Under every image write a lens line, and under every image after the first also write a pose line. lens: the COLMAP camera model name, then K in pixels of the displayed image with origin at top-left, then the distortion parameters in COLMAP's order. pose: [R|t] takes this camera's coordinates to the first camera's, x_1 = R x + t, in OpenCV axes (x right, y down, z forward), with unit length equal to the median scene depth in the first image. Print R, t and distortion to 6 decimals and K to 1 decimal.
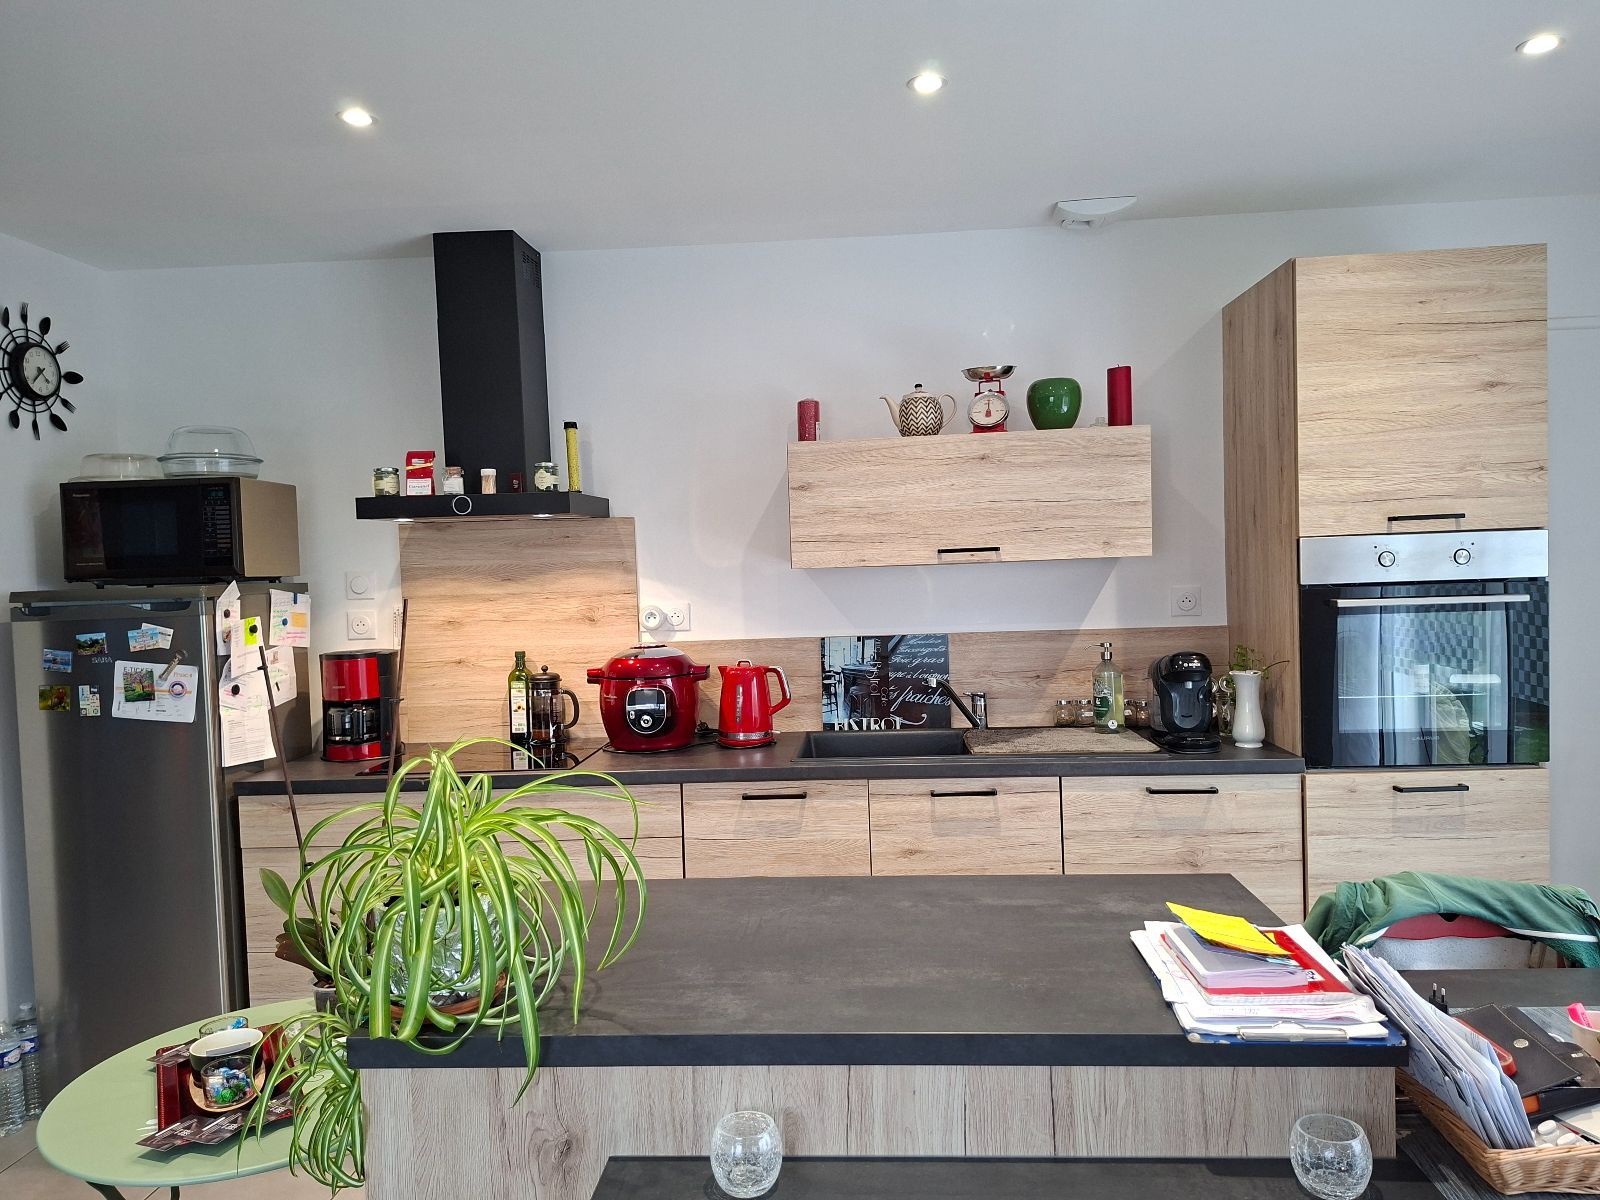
lens RADIAL K [[1098.9, 0, 800.0], [0, 1098.9, 600.0], [0, 0, 1]] dist [0.111216, -0.143683]
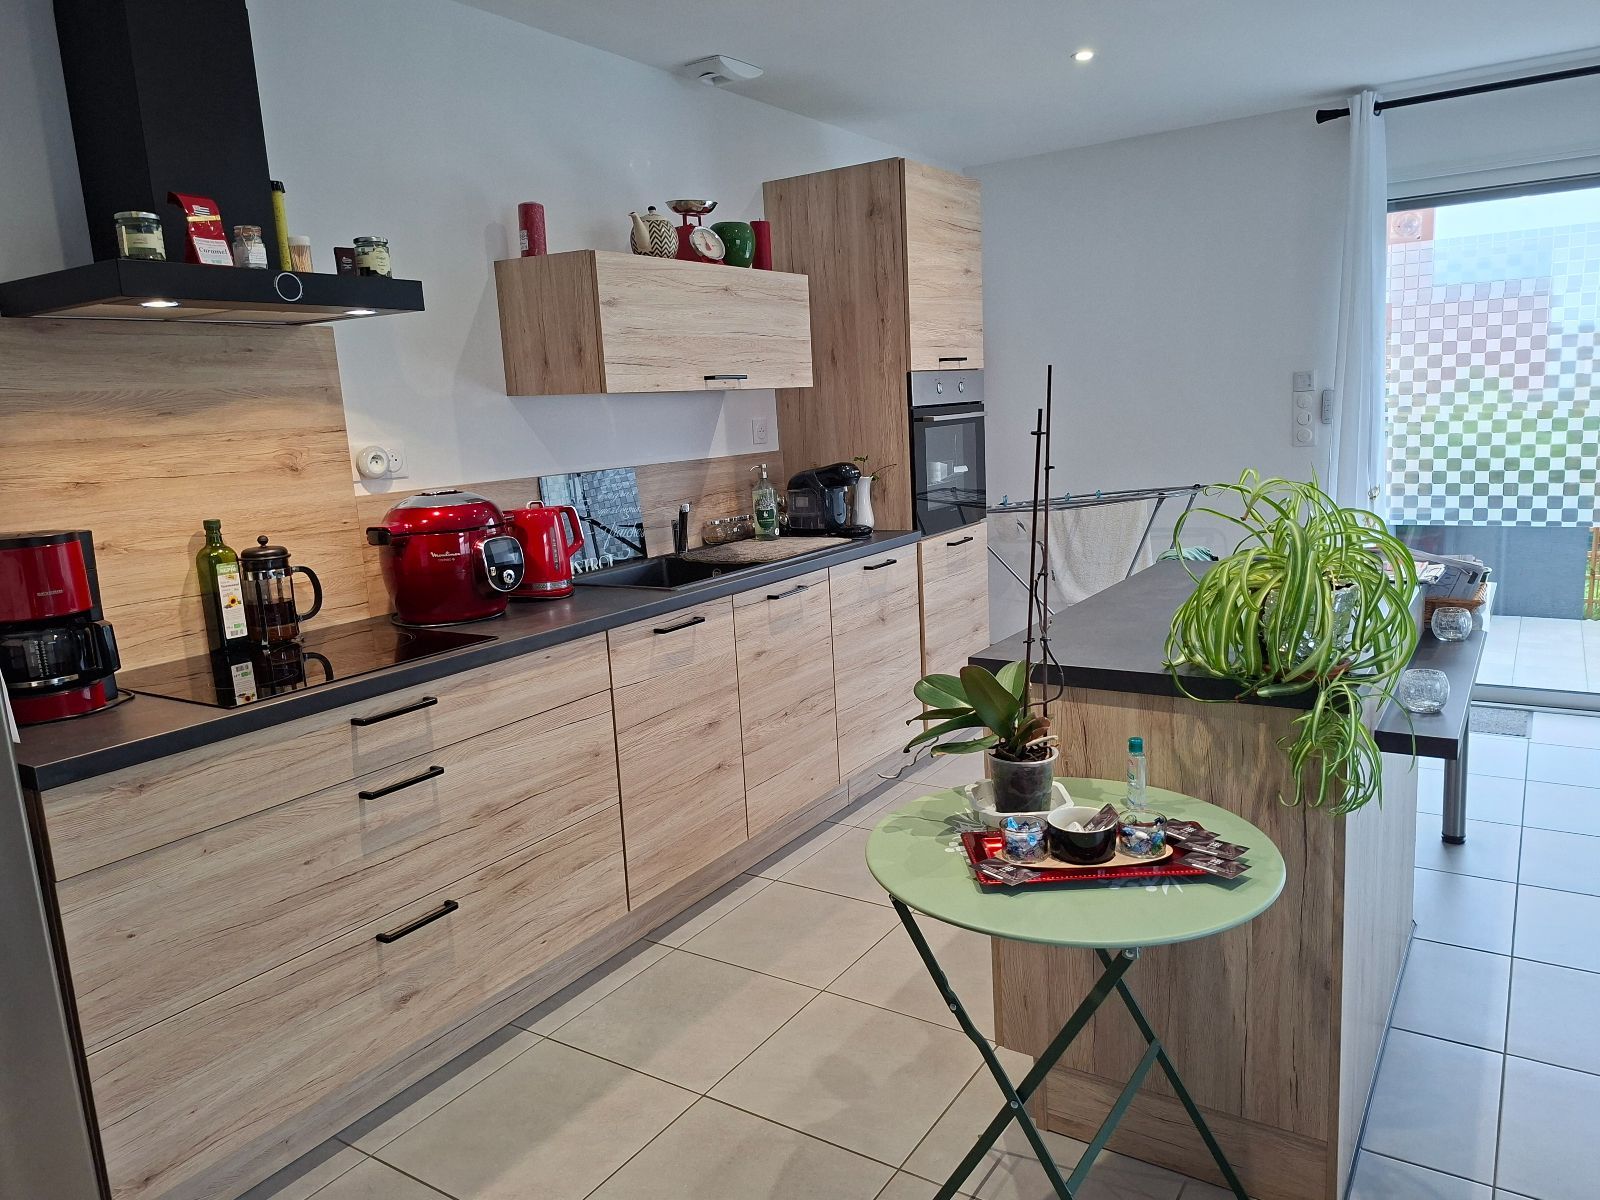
lens RADIAL K [[1099.4, 0, 800.0], [0, 1099.4, 600.0], [0, 0, 1]] dist [0.103532, -0.156226]
pose [[0.493508, -0.143593, 0.857806, -0.675627], [0.071019, 0.989637, 0.124803, 0.035598], [-0.866837, -0.000671, 0.498591, 0.356816]]
